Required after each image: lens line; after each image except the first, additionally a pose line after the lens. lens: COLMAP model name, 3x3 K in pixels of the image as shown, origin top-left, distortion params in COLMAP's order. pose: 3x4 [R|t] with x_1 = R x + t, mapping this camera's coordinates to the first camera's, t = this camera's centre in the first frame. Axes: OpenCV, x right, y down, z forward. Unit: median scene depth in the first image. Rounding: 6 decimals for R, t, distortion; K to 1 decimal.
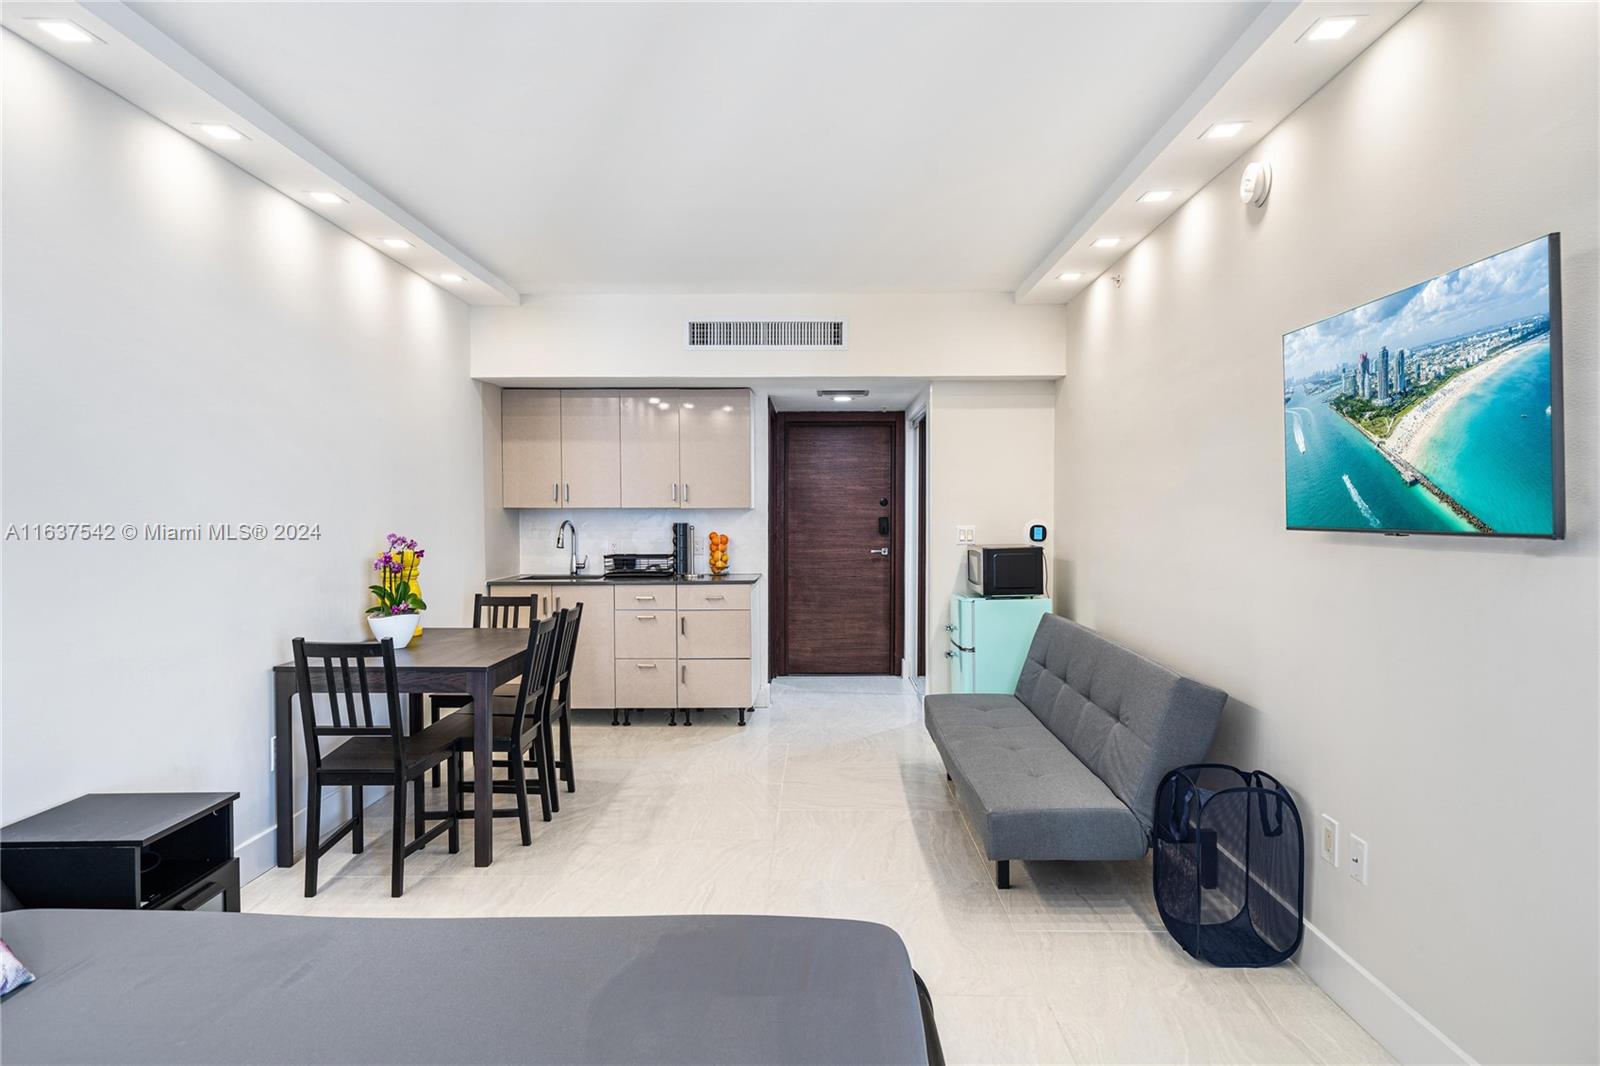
lens RADIAL K [[998.7, 0, 797.5], [0, 998.7, 554.6], [0, 0, 1]] dist [0.003535, 0.001483]
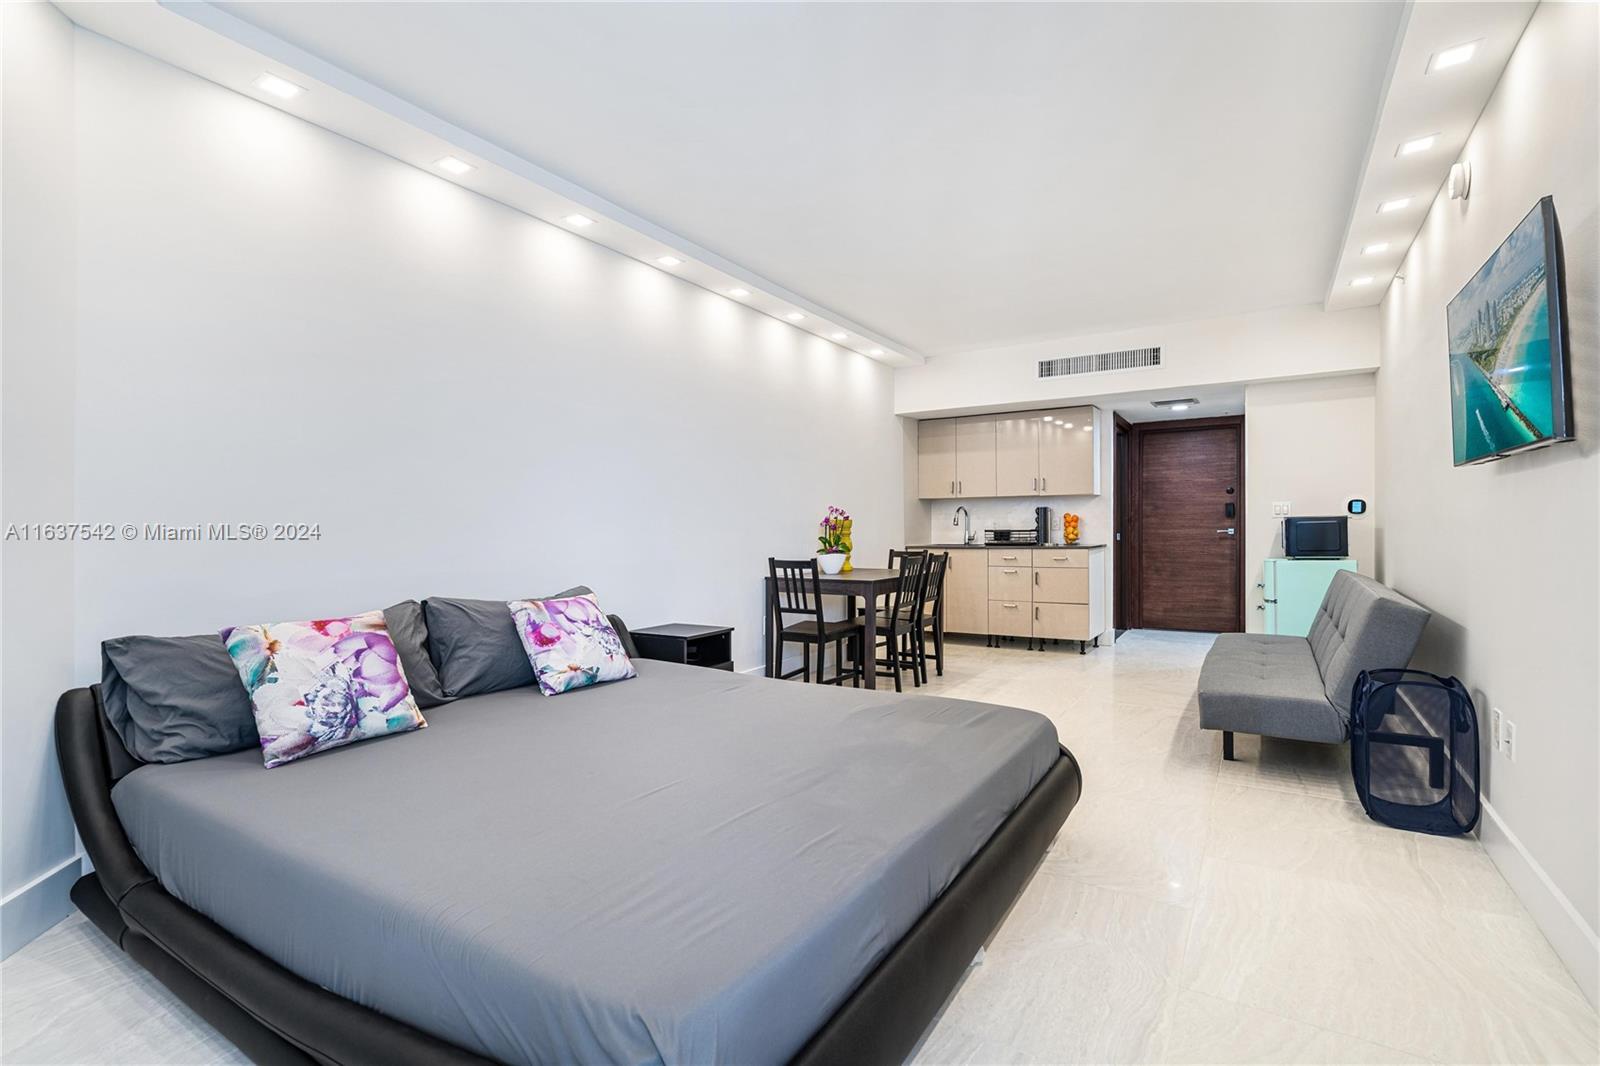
lens RADIAL K [[744.9, 0, 763.2], [0, 744.9, 538.8], [0, 0, 1]] dist [0.002722, 0.000637]
pose [[0.842734, 0.003808, -0.538316, 0.123823], [-0.016870, 0.999671, -0.019339, 0.042509], [0.538065, 0.025379, 0.842521, -0.087753]]
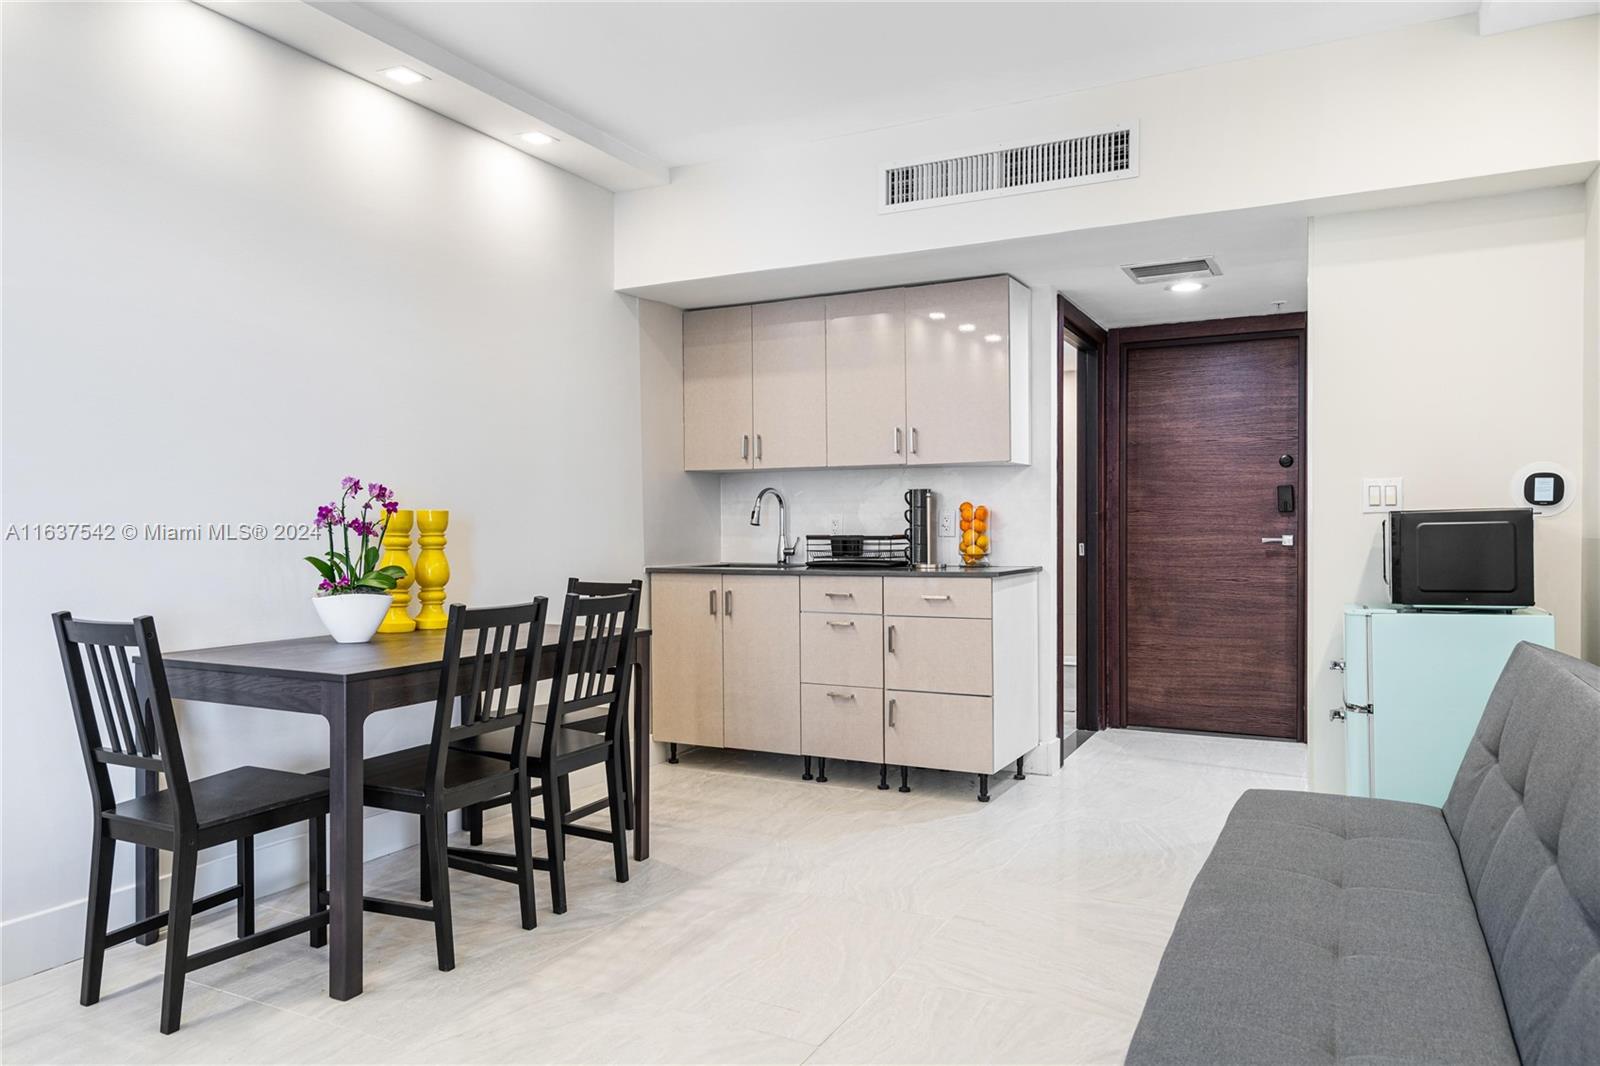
lens RADIAL K [[1100.4, 0, 756.4], [0, 1100.4, 540.9], [0, 0, 1]] dist [-0.000906, 0.001449]
pose [[0.889611, 0.006213, -0.456677, 0.136417], [-0.019150, 0.999536, -0.023707, 0.025287], [0.456317, 0.029835, 0.889317, 0.311210]]
